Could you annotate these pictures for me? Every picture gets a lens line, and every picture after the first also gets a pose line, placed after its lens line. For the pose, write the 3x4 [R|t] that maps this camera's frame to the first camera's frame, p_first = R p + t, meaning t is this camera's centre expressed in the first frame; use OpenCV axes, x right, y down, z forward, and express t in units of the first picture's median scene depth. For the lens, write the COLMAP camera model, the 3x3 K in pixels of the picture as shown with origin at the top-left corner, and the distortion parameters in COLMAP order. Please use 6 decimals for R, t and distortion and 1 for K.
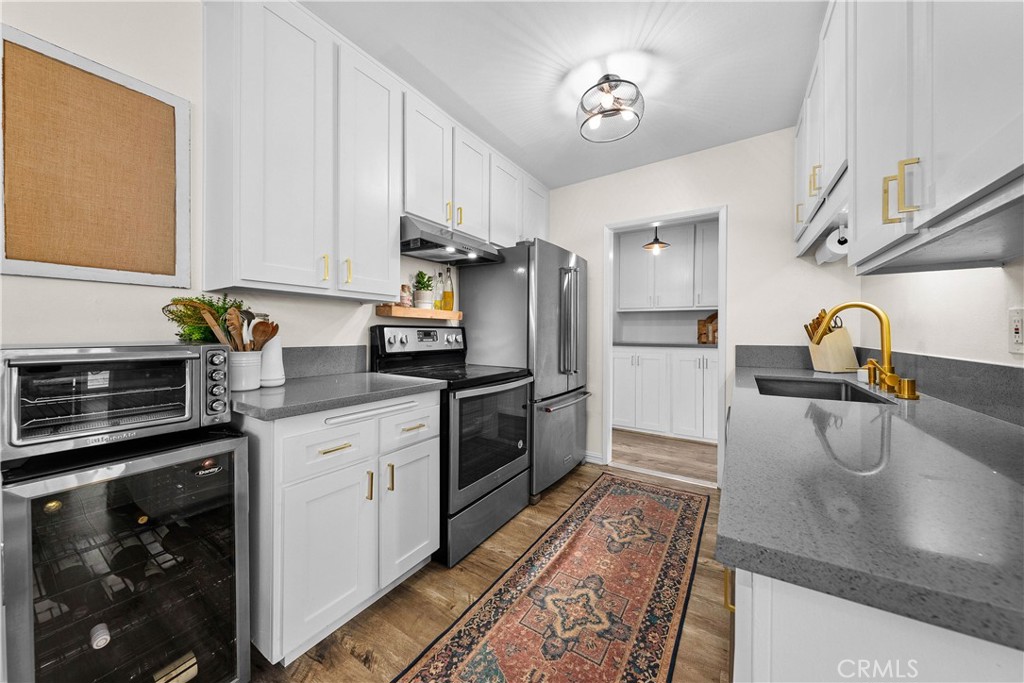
lens RADIAL K [[350.6, 0, 517.5], [0, 350.6, 334.5], [0, 0, 1]] dist [-0.002598, -0.000415]
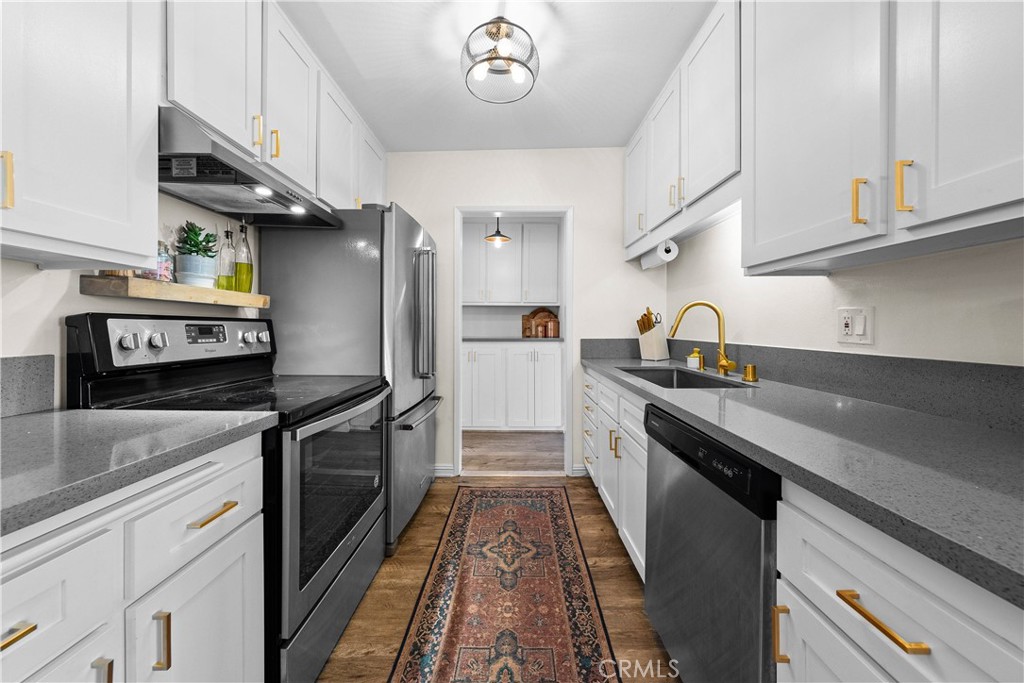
lens RADIAL K [[350.6, 0, 512.9], [0, 350.6, 329.3], [0, 0, 1]] dist [-0.002598, -0.000415]
pose [[0.848520, -0.004986, 0.529140, -0.146780], [0.004757, 0.999987, 0.001795, -0.002171], [-0.529143, 0.000994, 0.848532, 0.255222]]
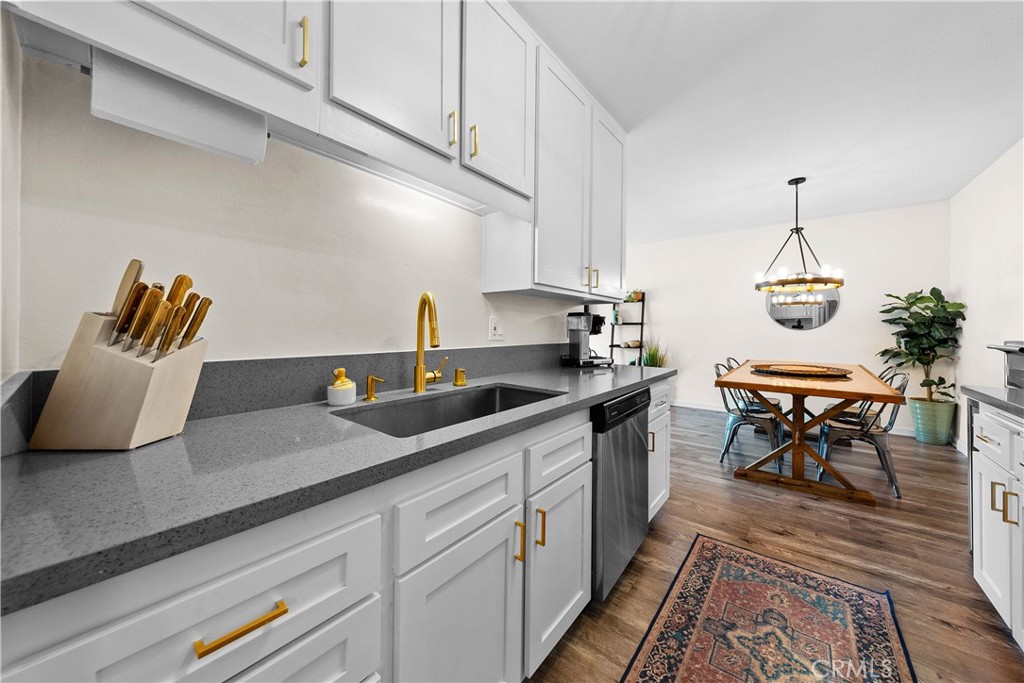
lens RADIAL K [[350.6, 0, 516.2], [0, 350.6, 330.9], [0, 0, 1]] dist [-0.002598, -0.000415]
pose [[-0.993495, -0.009875, 0.113450, 0.502699], [-0.008699, 0.999903, 0.010858, -0.009721], [-0.113546, 0.009801, -0.993484, 1.369253]]
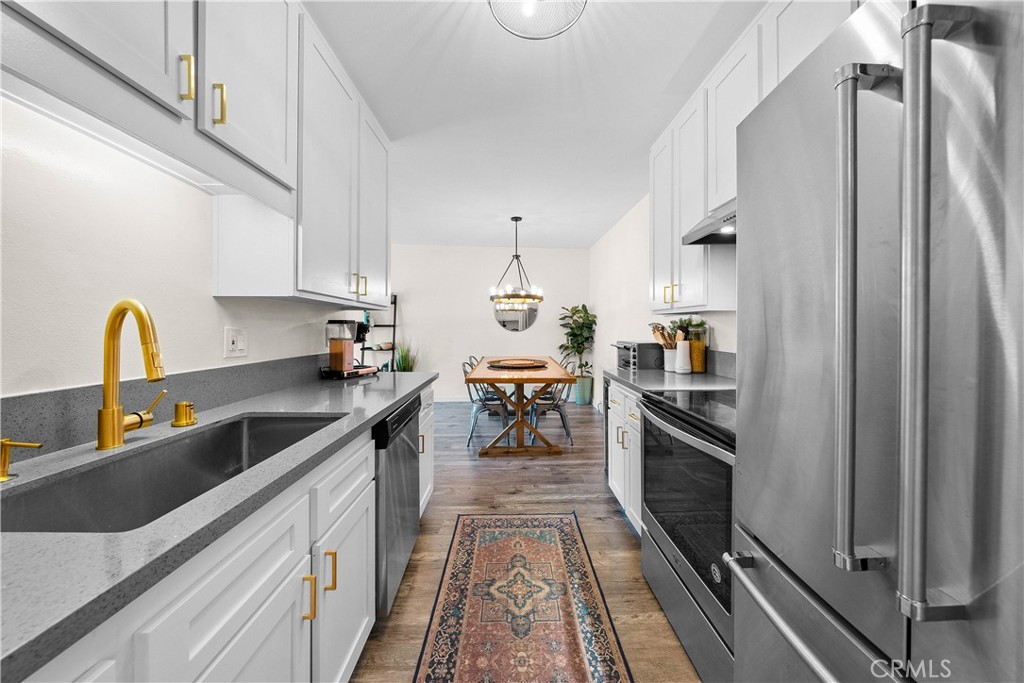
lens RADIAL K [[350.6, 0, 510.3], [0, 350.6, 331.3], [0, 0, 1]] dist [-0.002598, -0.000415]
pose [[-0.839477, 0.000133, -0.543395, 0.575379], [-0.007005, 0.999914, 0.011065, -0.039362], [0.543350, 0.013095, -0.839404, 1.369657]]
